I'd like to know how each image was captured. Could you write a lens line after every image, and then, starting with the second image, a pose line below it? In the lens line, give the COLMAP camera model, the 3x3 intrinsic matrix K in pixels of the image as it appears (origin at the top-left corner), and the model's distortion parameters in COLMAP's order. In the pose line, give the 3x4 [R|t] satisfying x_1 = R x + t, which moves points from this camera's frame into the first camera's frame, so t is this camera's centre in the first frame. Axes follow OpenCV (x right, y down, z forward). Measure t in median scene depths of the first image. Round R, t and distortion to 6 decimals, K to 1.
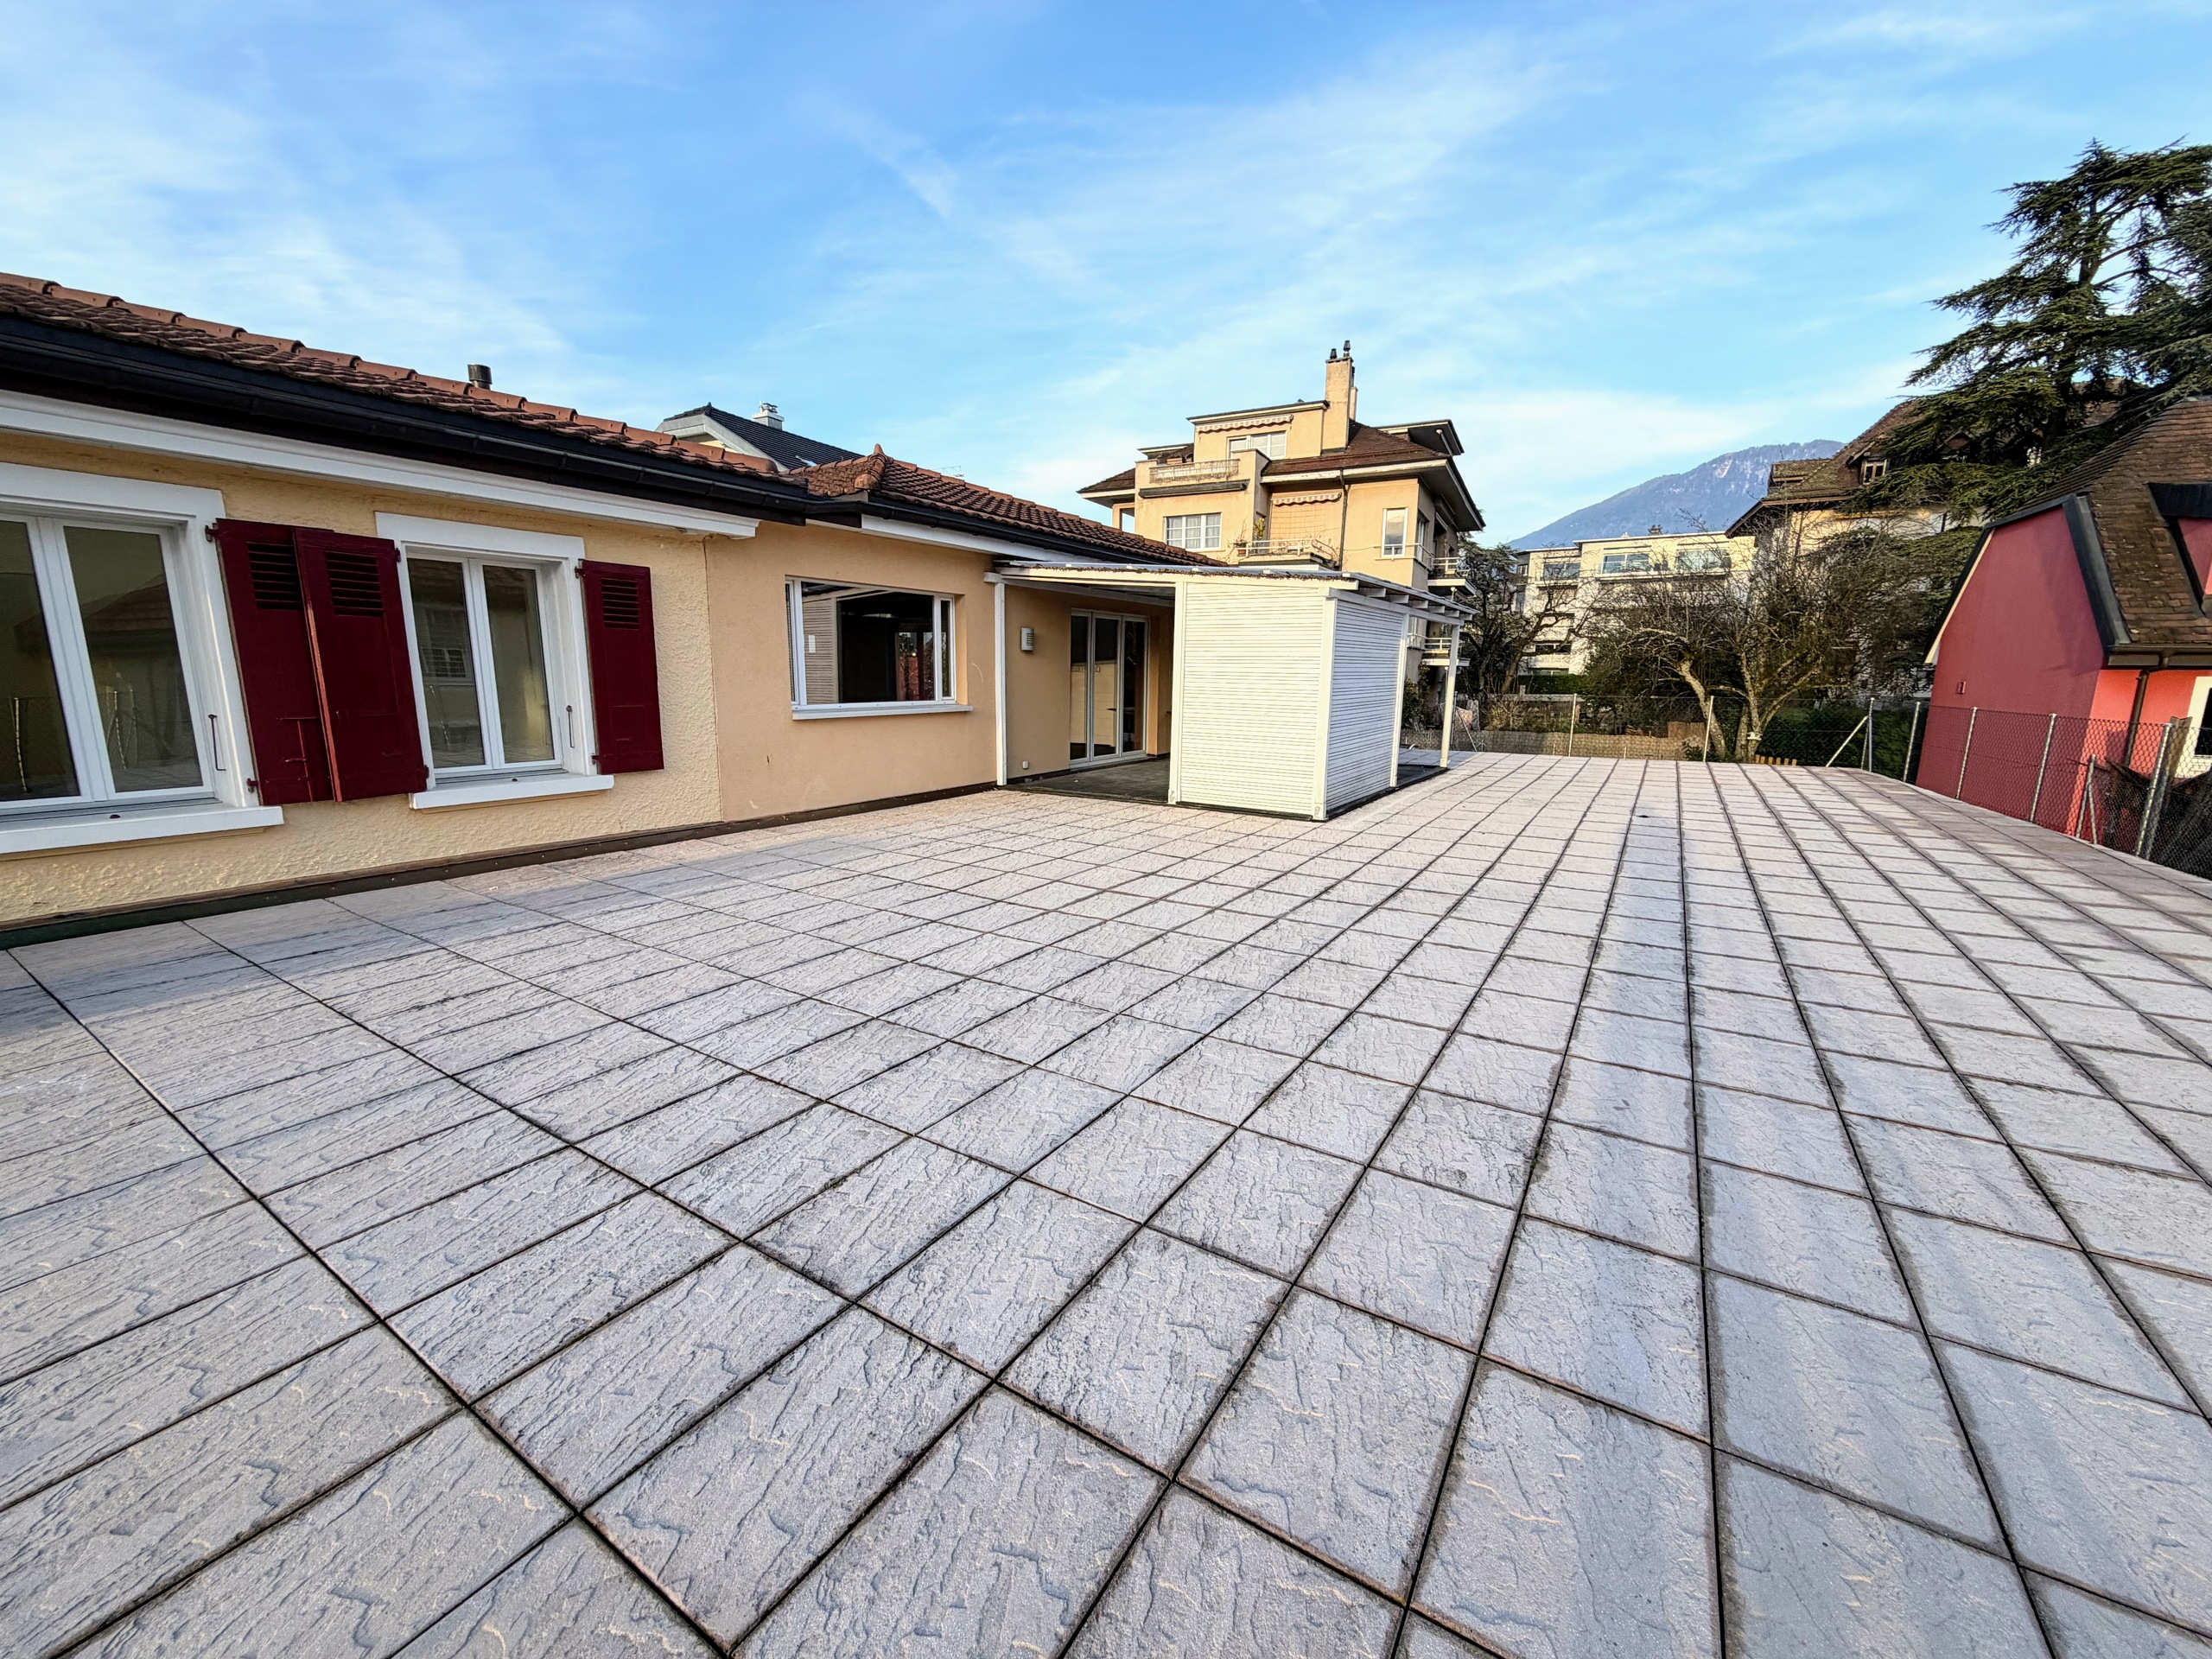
lens RADIAL K [[884.0, 0, 1100.1], [0, 884.0, 829.5], [0, 0, 1]] dist [0.000155, -0.000345]
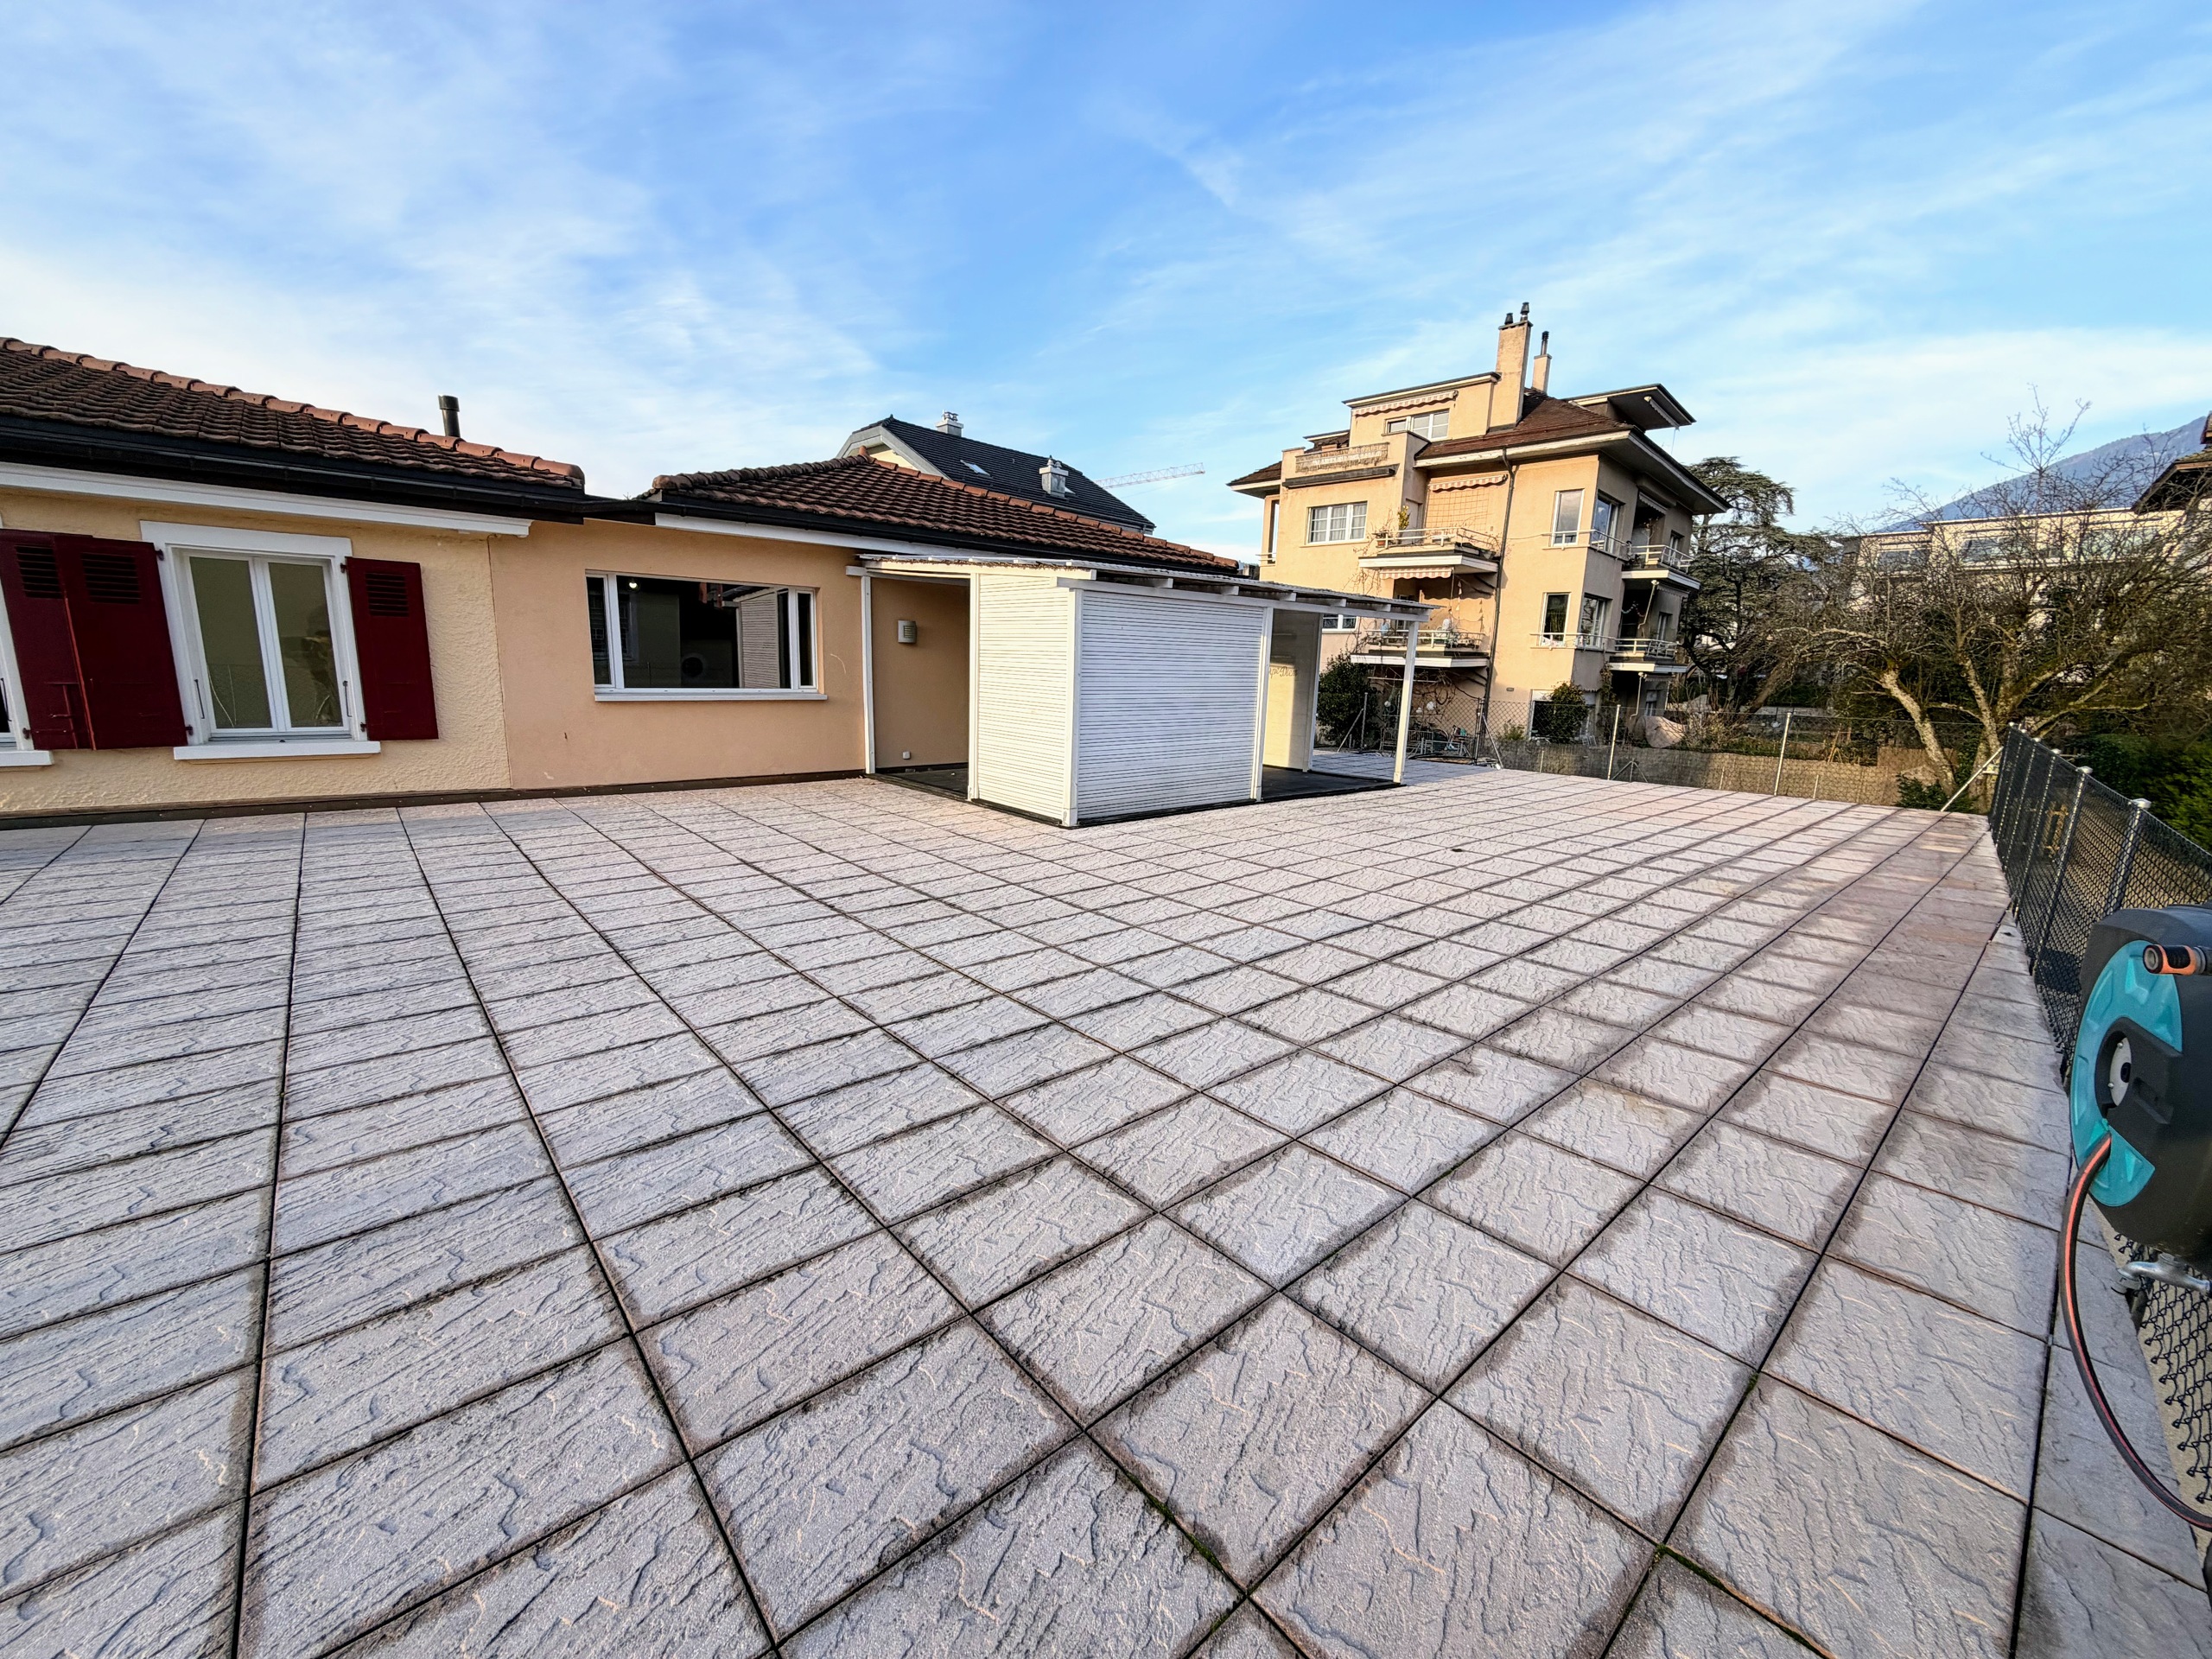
lens RADIAL K [[865.5, 0, 1101.5], [0, 865.5, 860.9], [0, 0, 1]] dist [0.001980, -0.000363]
pose [[0.958579, 0.083678, -0.272259, 0.438296], [-0.071764, 0.995989, 0.053445, -0.021282], [0.275639, -0.031692, 0.960739, 0.092438]]
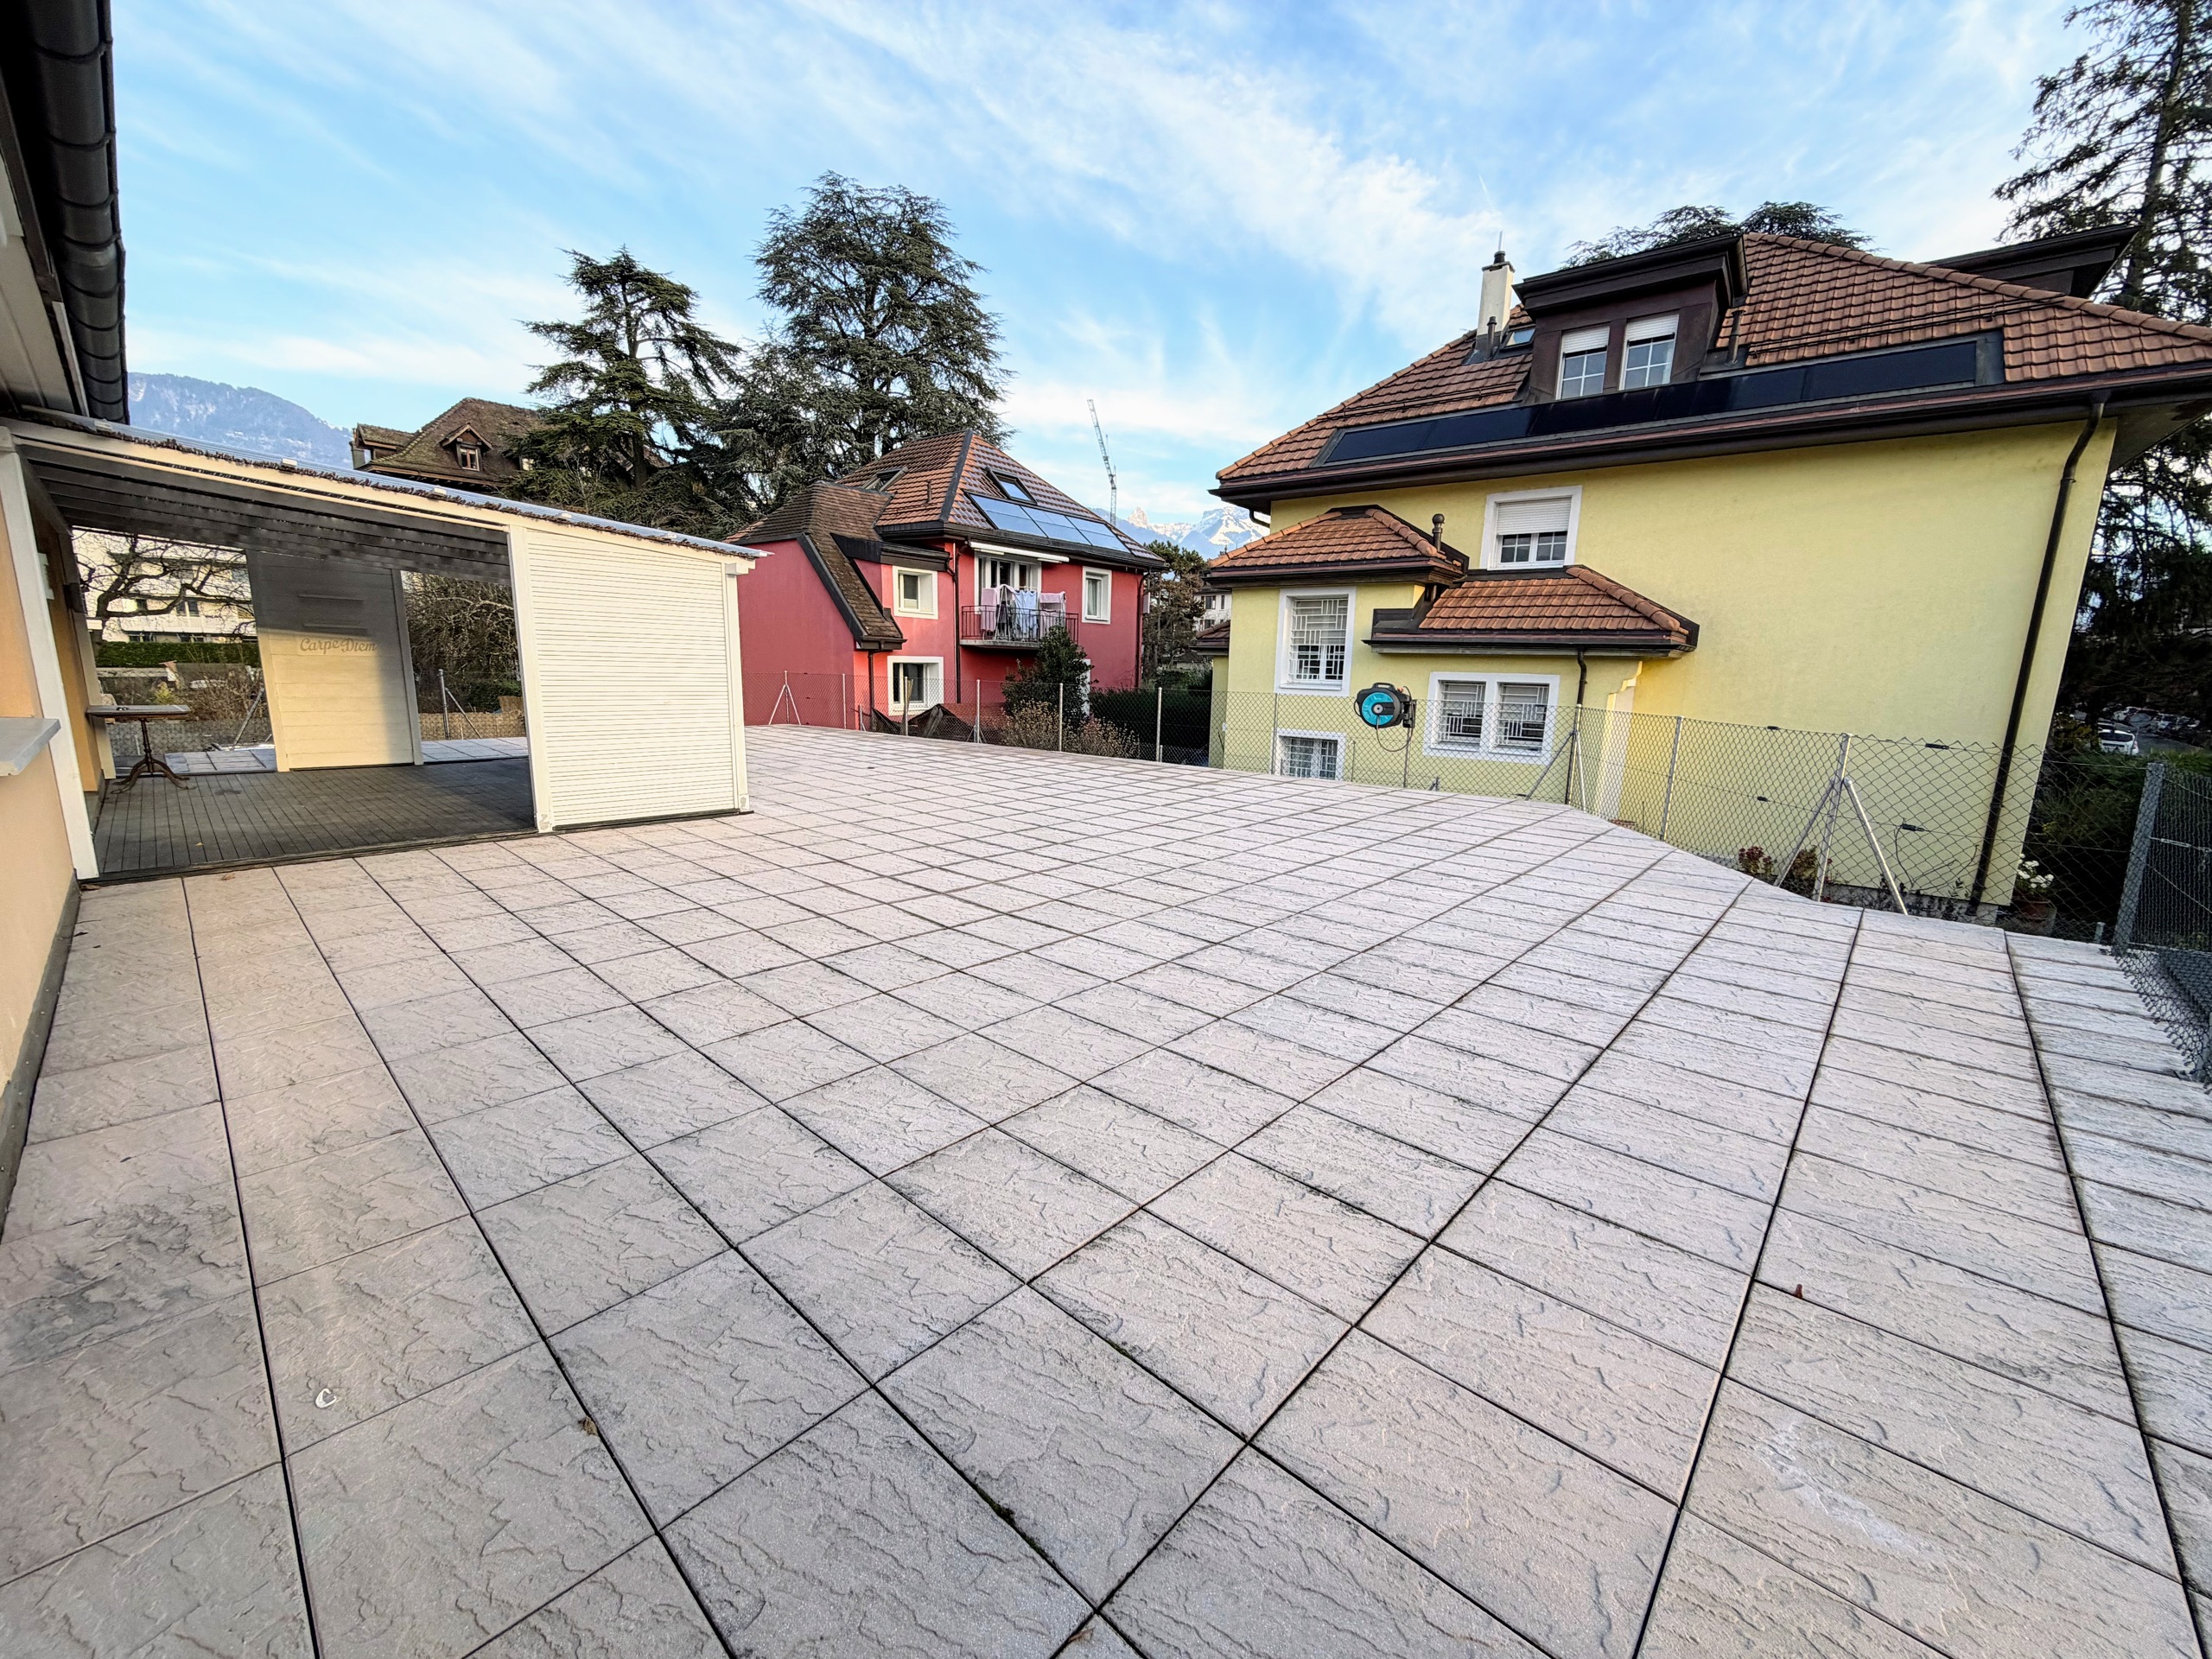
lens RADIAL K [[880.2, 0, 1100.3], [0, 880.2, 829.4], [0, 0, 1]] dist [-0.000544, -0.000740]
pose [[0.178949, -0.187682, 0.965791, -0.477817], [0.154180, 0.974858, 0.160876, -0.068011], [-0.971702, 0.120117, 0.203387, 0.355476]]
